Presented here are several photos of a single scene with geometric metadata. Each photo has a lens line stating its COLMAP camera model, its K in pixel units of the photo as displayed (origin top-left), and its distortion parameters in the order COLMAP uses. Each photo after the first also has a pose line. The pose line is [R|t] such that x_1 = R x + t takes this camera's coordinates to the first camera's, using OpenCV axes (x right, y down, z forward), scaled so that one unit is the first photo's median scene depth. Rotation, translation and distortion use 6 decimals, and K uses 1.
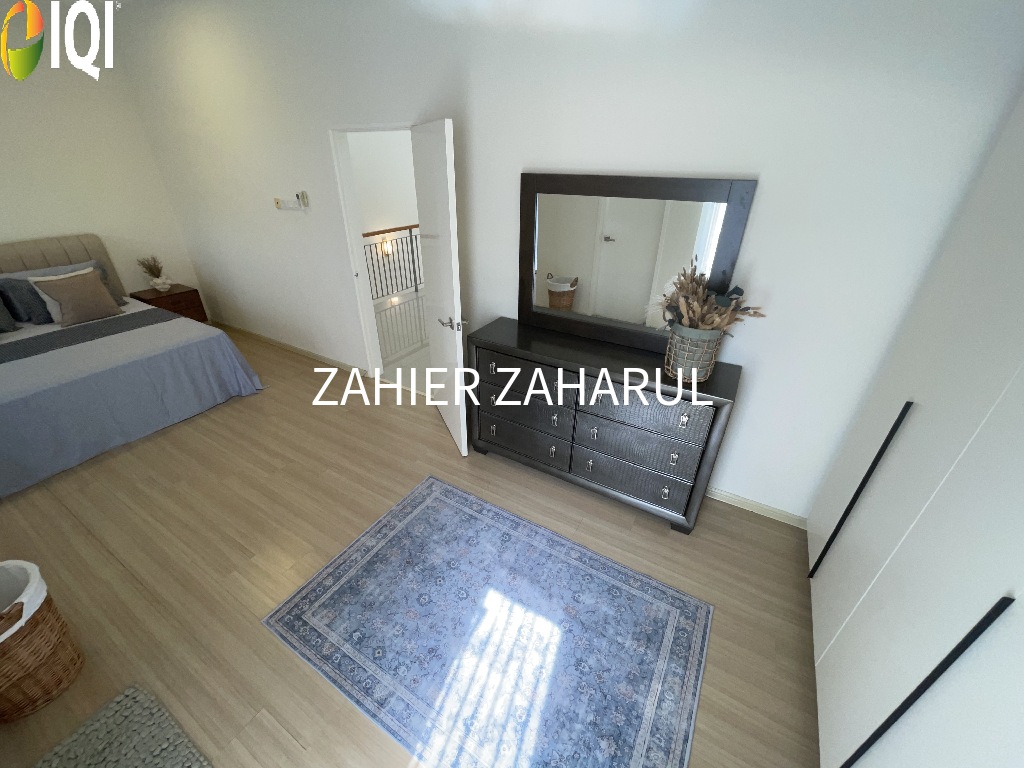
lens RADIAL K [[415.0, 0, 506.4], [0, 415.0, 385.0], [0, 0, 1]] dist [-0.000853, 0.000477]
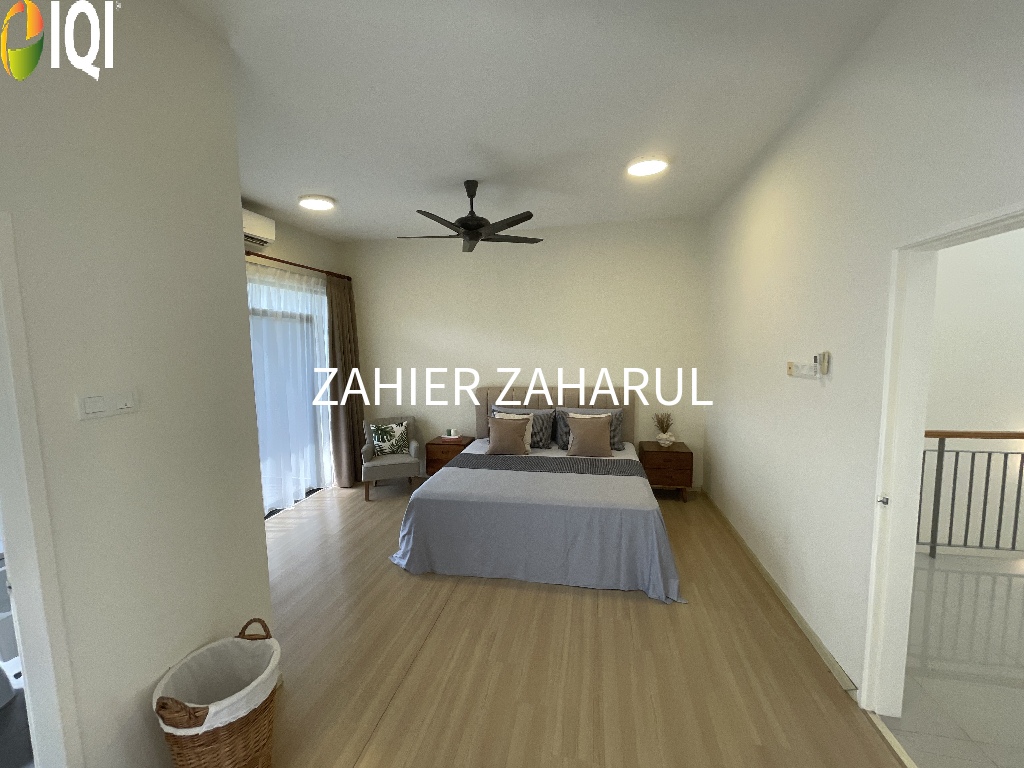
lens RADIAL K [[415.0, 0, 506.4], [0, 415.0, 385.0], [0, 0, 1]] dist [-0.000853, 0.000477]
pose [[0.325430, 0.078739, -0.942282, -0.043527], [-0.434206, 0.897691, -0.074946, -0.155191], [0.839977, 0.433534, 0.326324, 0.388278]]
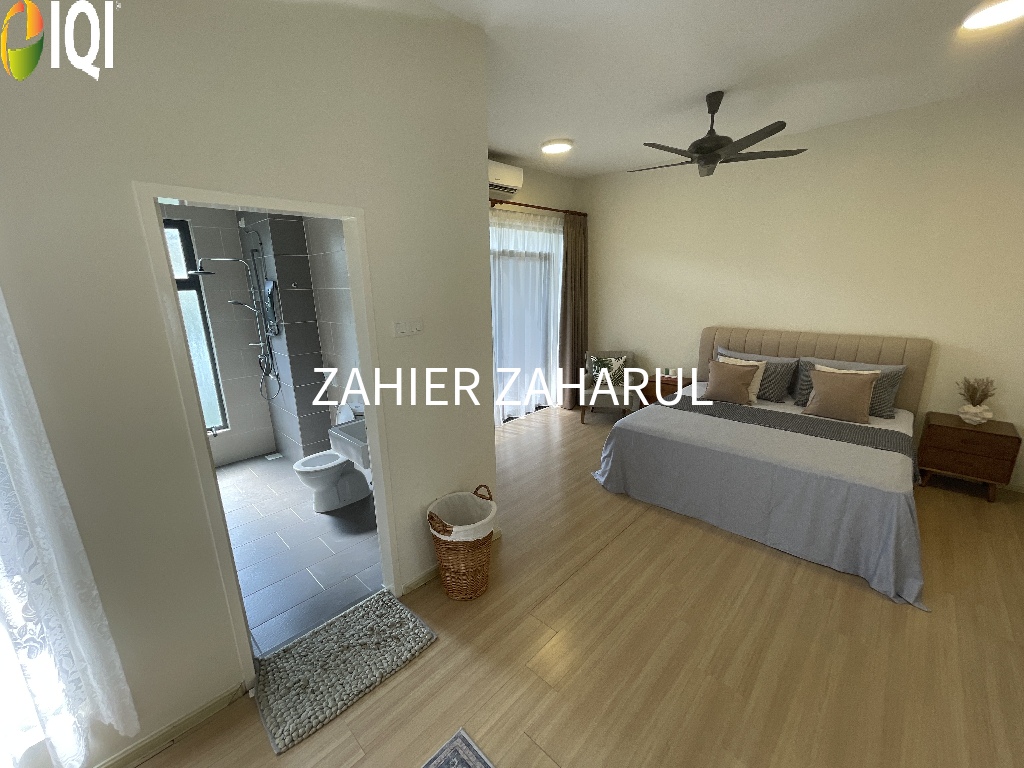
lens RADIAL K [[417.8, 0, 510.4], [0, 417.8, 385.2], [0, 0, 1]] dist [0.010071, 0.000151]
pose [[-0.220611, 0.237436, -0.946021, 0.035737], [-0.450317, 0.835561, 0.314726, -0.196824], [0.865185, 0.495441, -0.077412, 0.428485]]
